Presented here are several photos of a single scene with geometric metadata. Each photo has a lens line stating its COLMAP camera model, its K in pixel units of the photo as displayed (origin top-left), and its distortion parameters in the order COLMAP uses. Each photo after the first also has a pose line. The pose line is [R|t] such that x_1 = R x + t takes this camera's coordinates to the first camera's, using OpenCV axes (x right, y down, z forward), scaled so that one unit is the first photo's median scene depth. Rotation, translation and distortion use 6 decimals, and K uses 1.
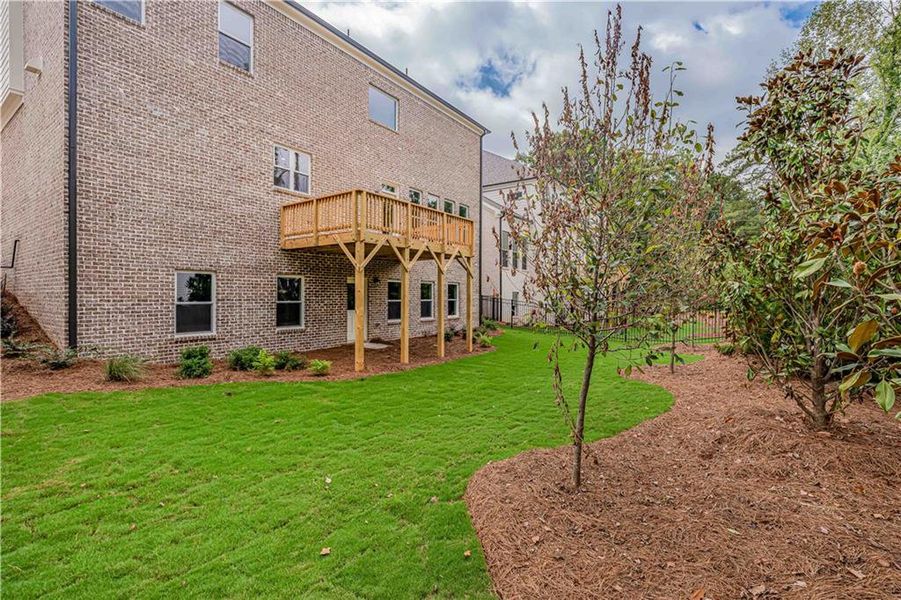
lens RADIAL K [[403.3, 0, 453.4], [0, 403.3, 297.8], [0, 0, 1]] dist [-0.002640, -0.000111]
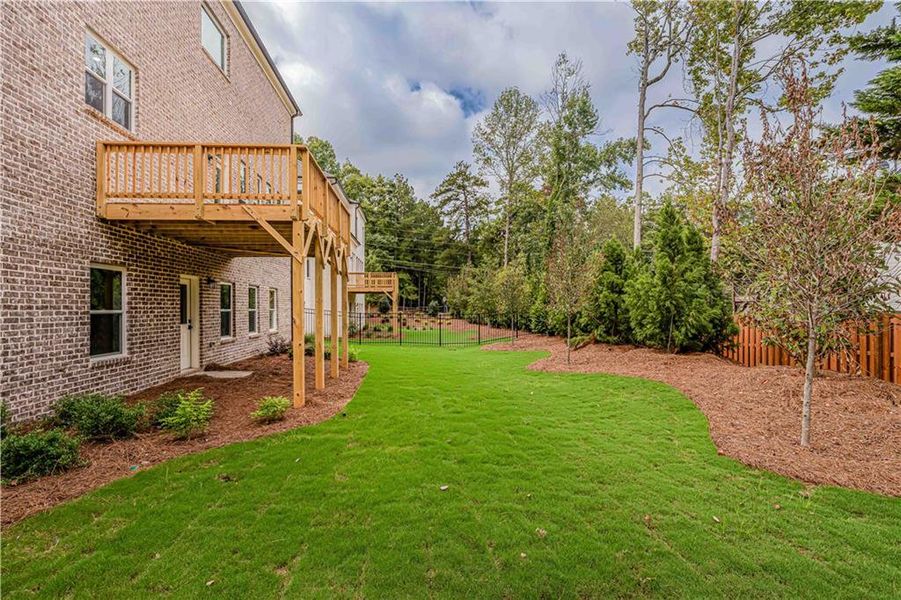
lens RADIAL K [[406.3, 0, 450.8], [0, 406.3, 306.2], [0, 0, 1]] dist [-0.005636, -0.000462]
pose [[0.763533, -0.010262, 0.645687, -0.393660], [0.016051, 0.999866, -0.003089, 0.011580], [-0.645570, 0.012723, 0.763596, 0.237886]]
